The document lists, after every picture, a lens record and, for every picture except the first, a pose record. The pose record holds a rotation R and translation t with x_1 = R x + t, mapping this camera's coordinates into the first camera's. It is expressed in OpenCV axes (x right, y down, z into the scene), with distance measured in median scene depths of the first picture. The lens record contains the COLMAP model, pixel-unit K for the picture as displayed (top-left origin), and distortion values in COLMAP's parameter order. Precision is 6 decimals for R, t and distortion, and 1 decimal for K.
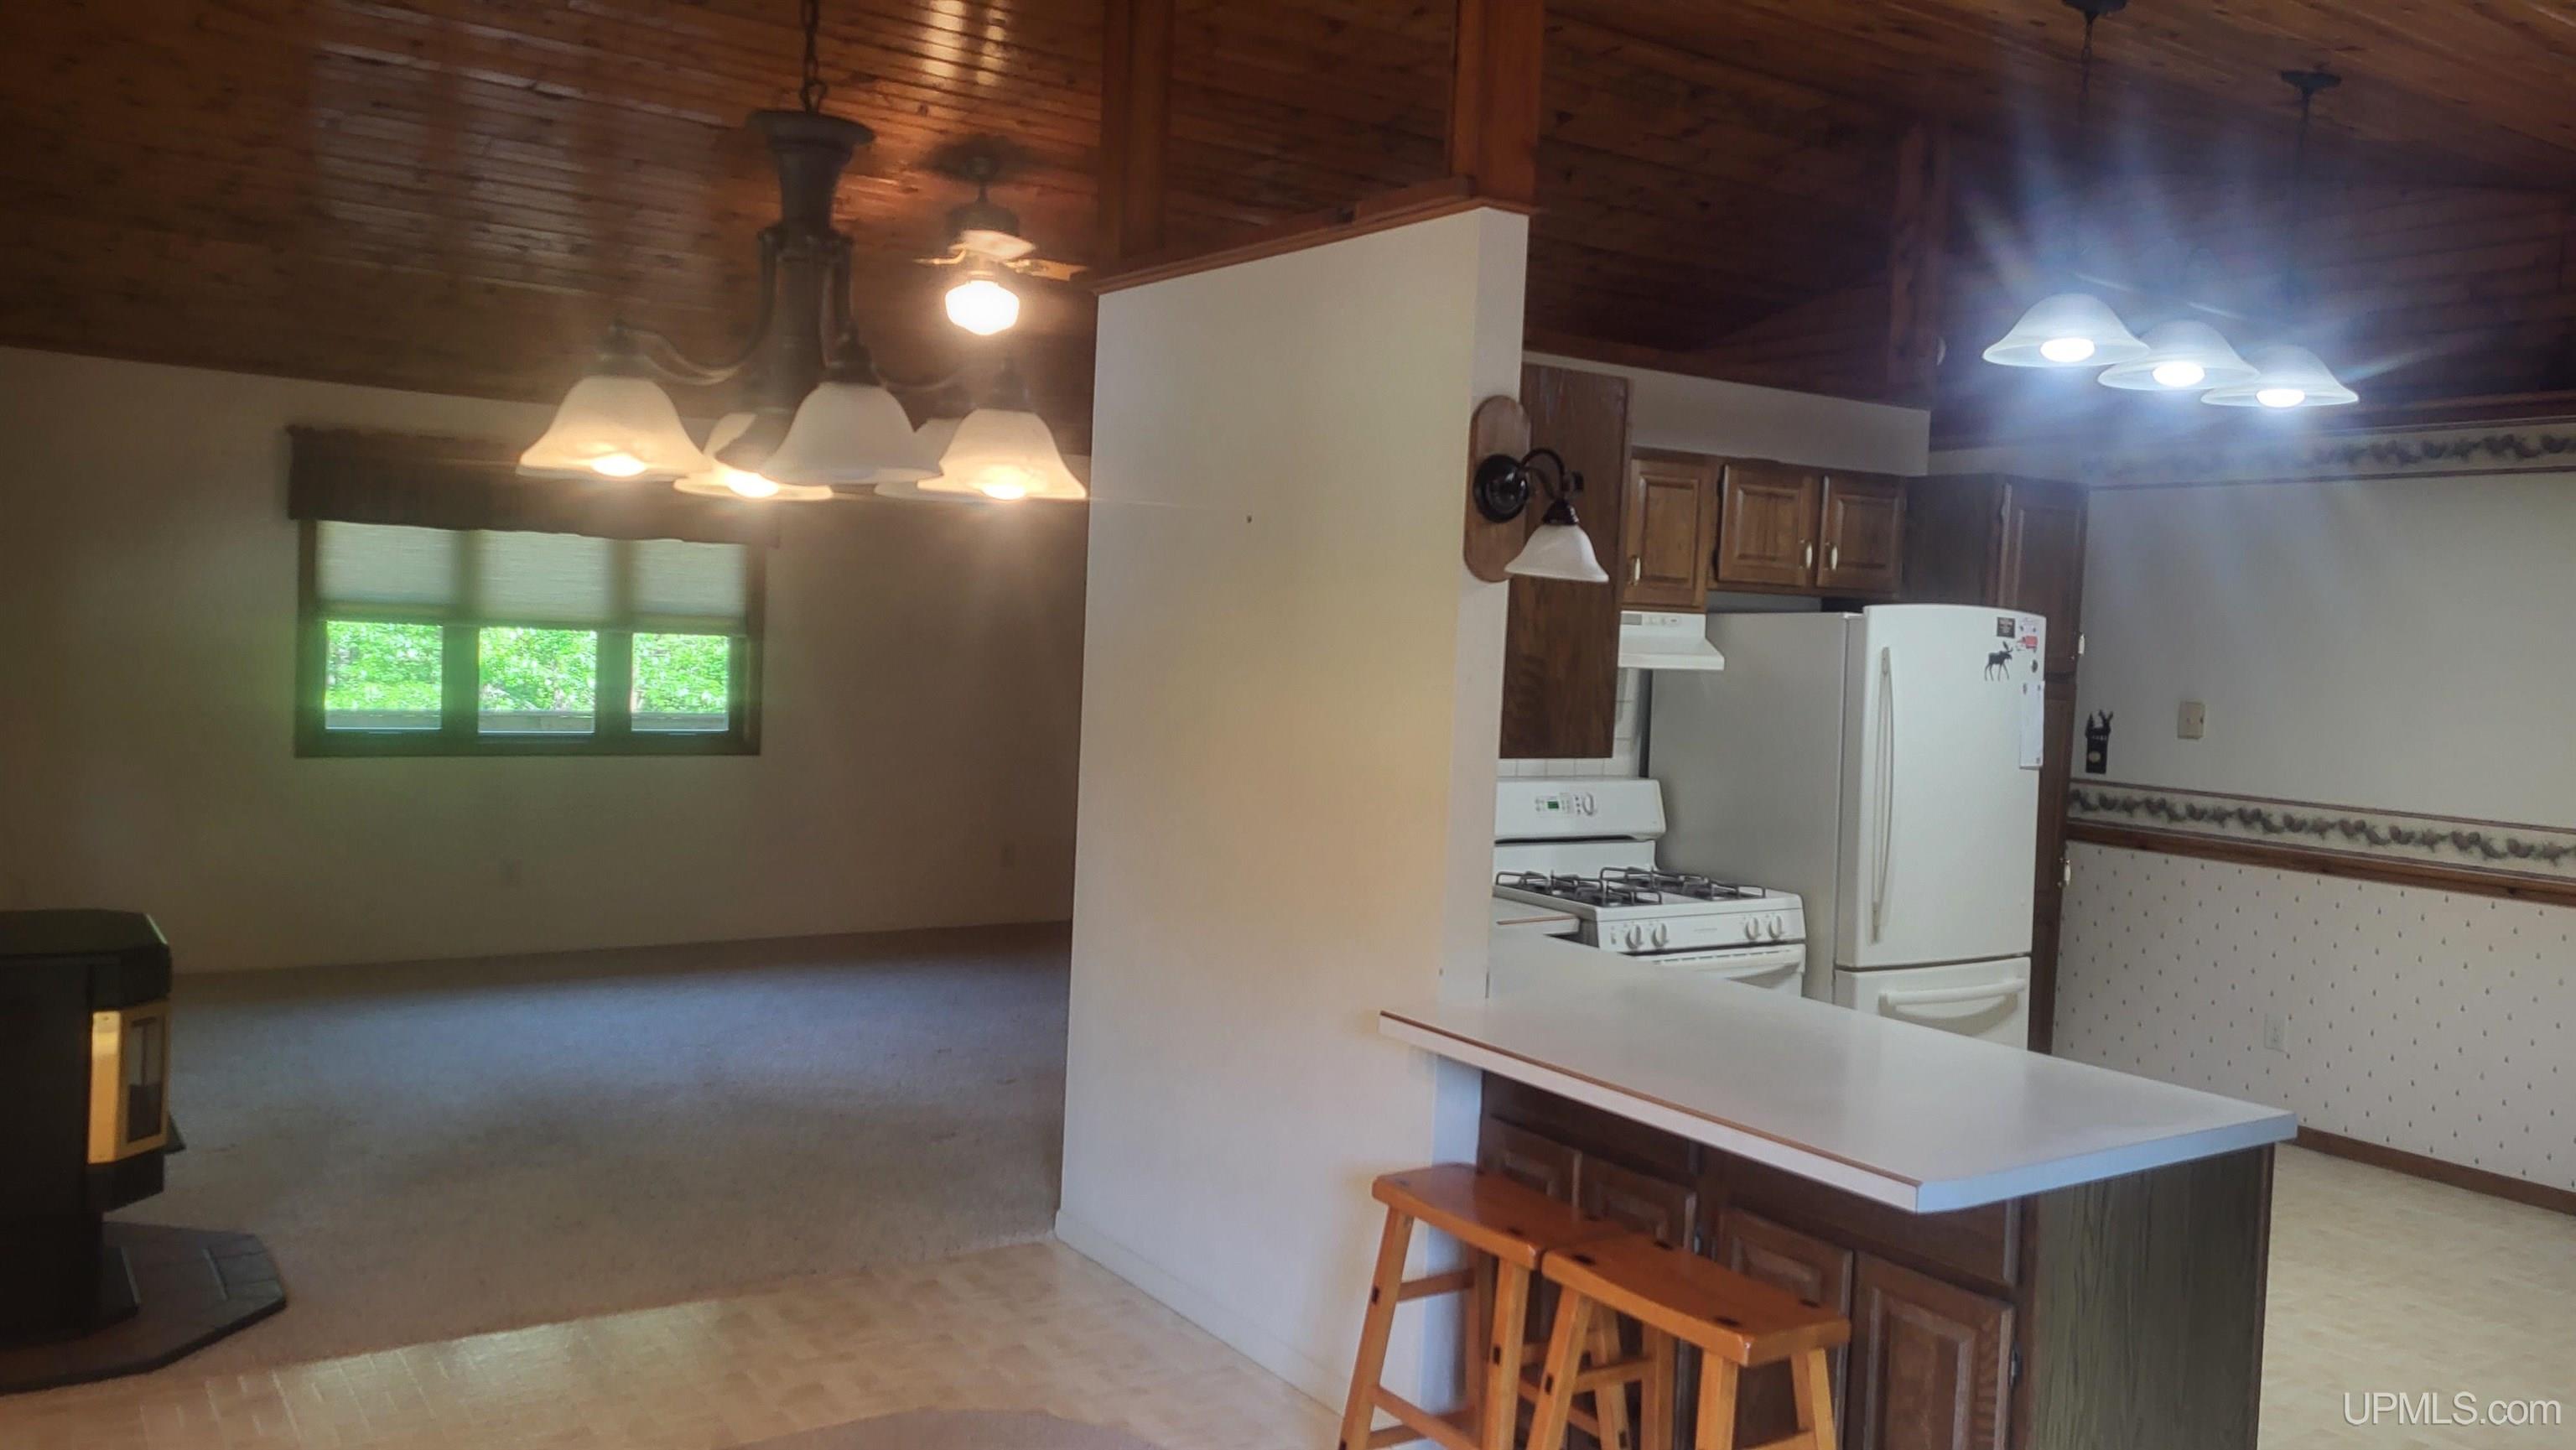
lens RADIAL K [[1966.4, 0, 1288.0], [0, 1966.4, 725.0], [0, 0, 1]] dist [0.060277, 0.000457]
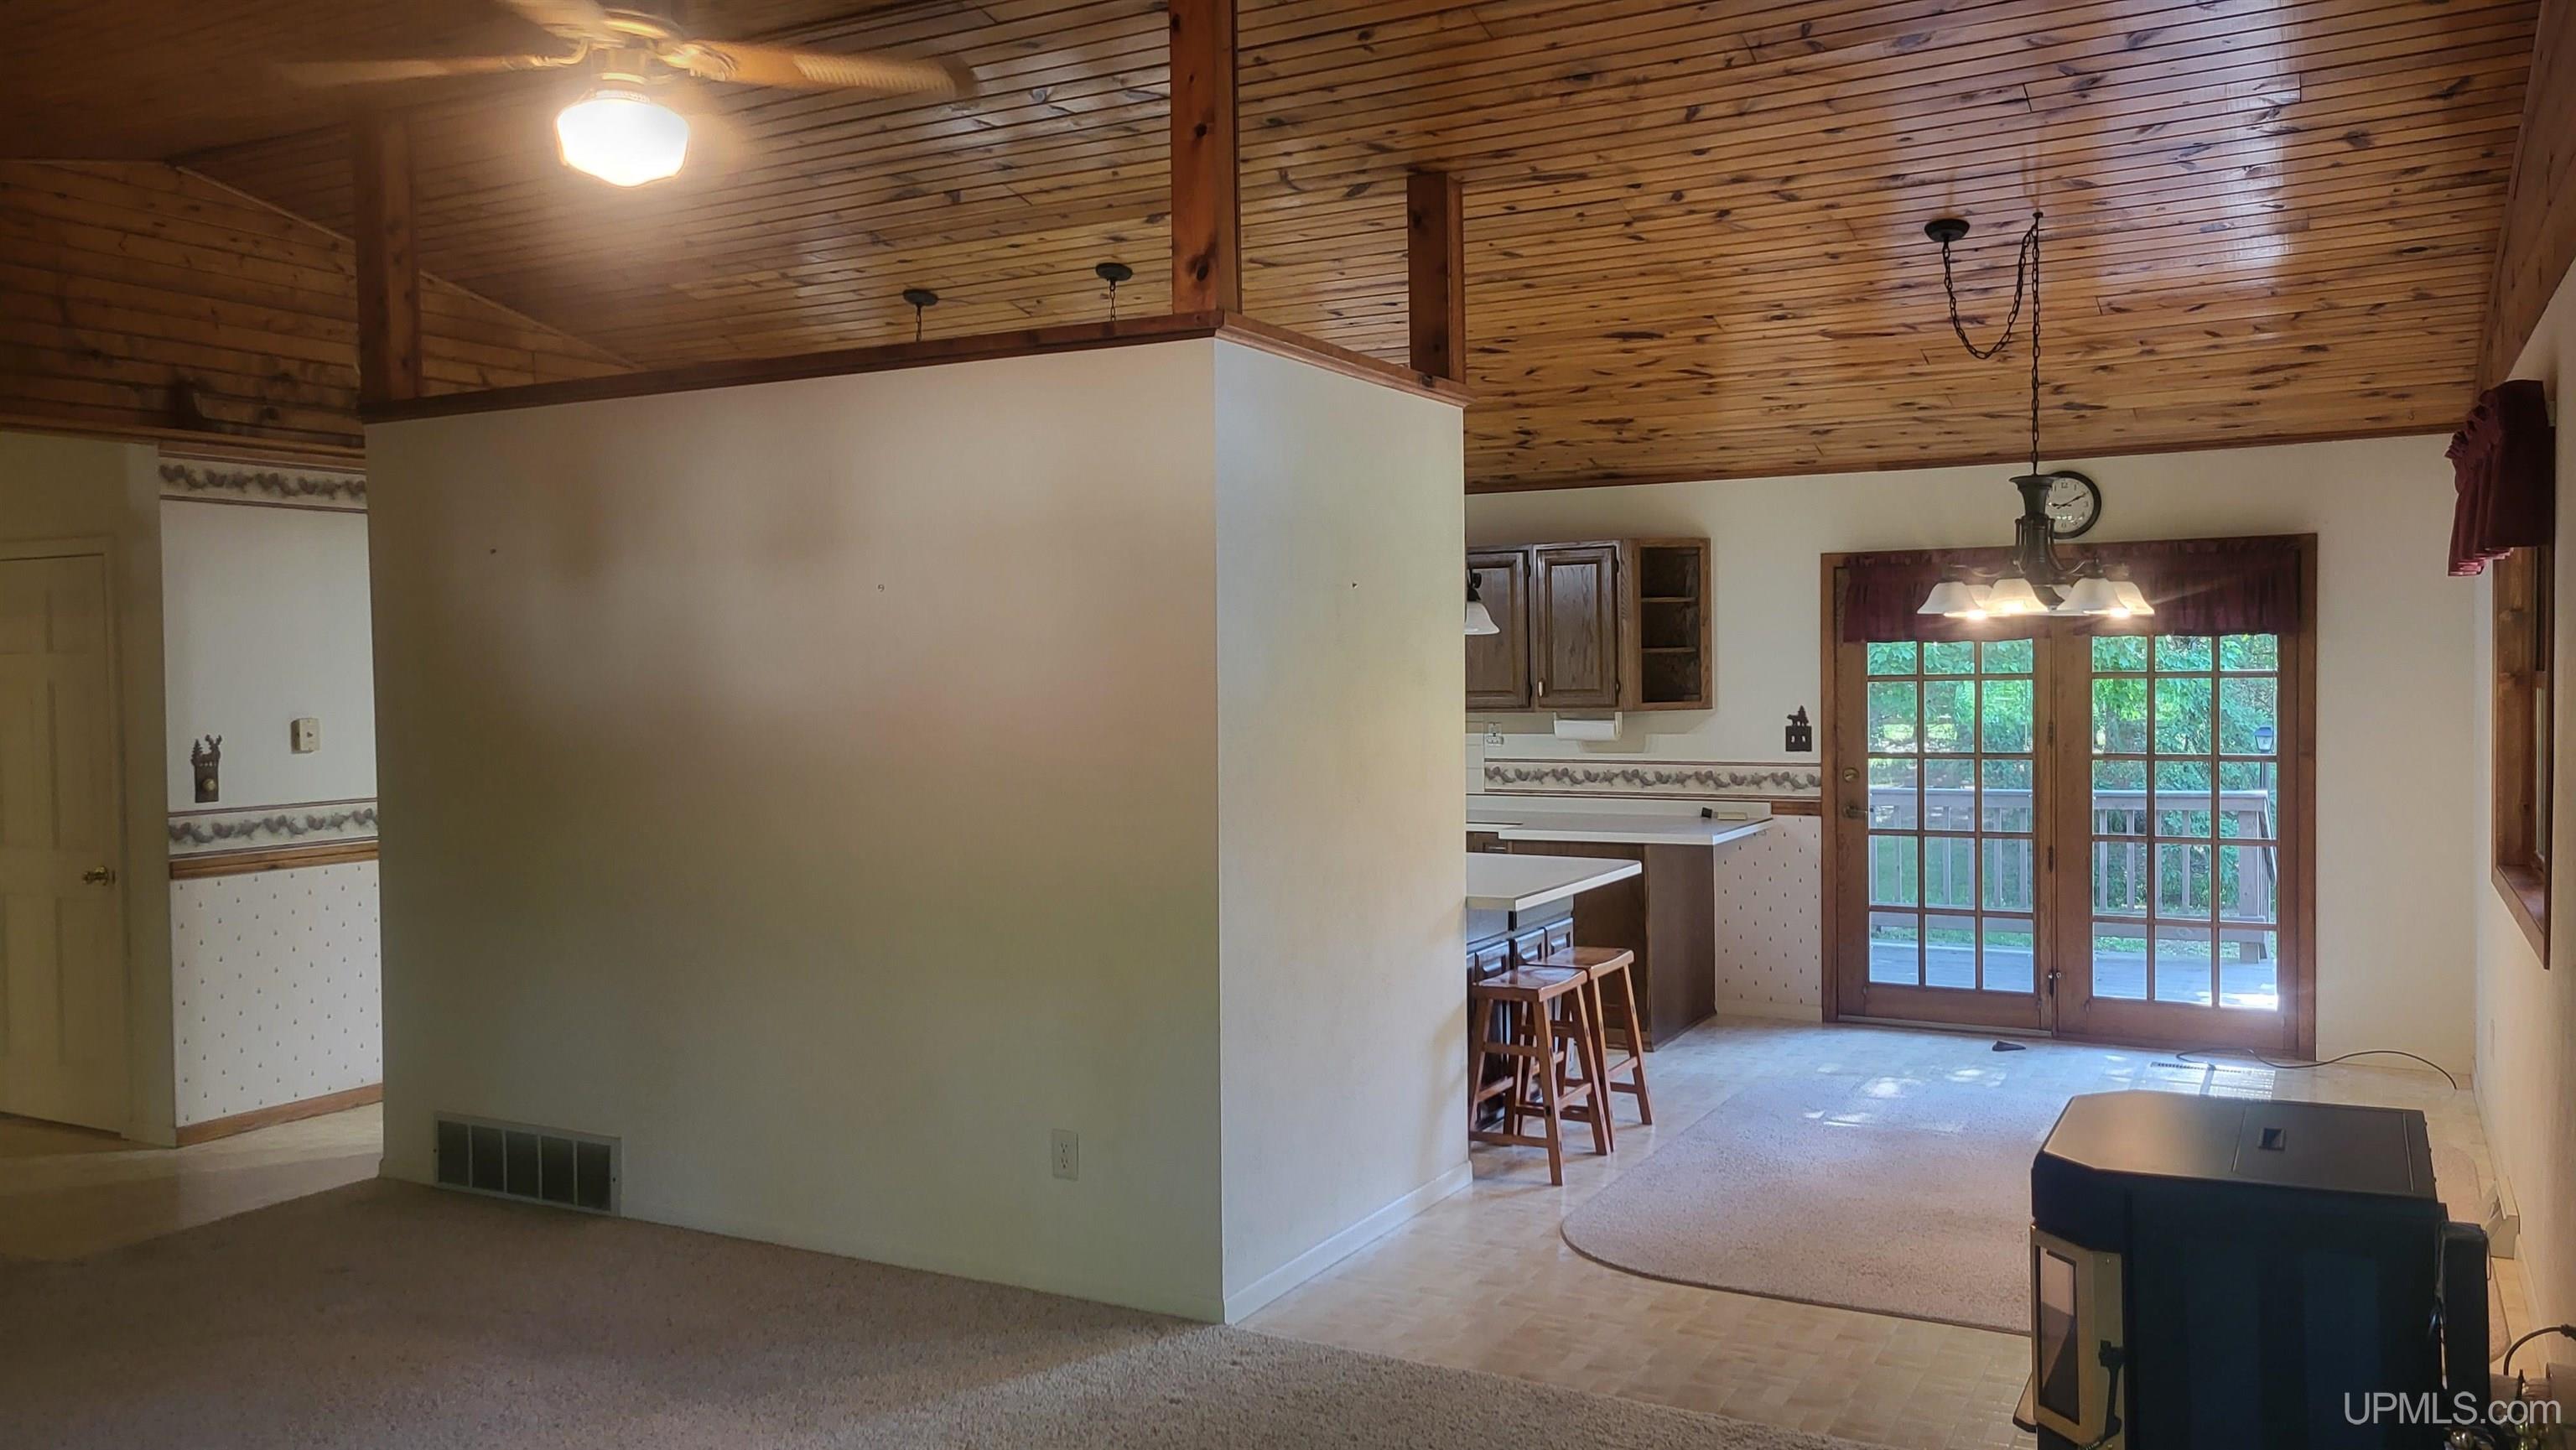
lens RADIAL K [[1976.2, 0, 1294.9], [0, 1976.2, 705.0], [0, 0, 1]] dist [0.036869, -0.010927]
pose [[-0.462761, -0.057820, 0.884596, -0.702824], [0.038951, 0.995581, 0.085451, -0.086766], [-0.885627, 0.073999, -0.458463, 1.019270]]
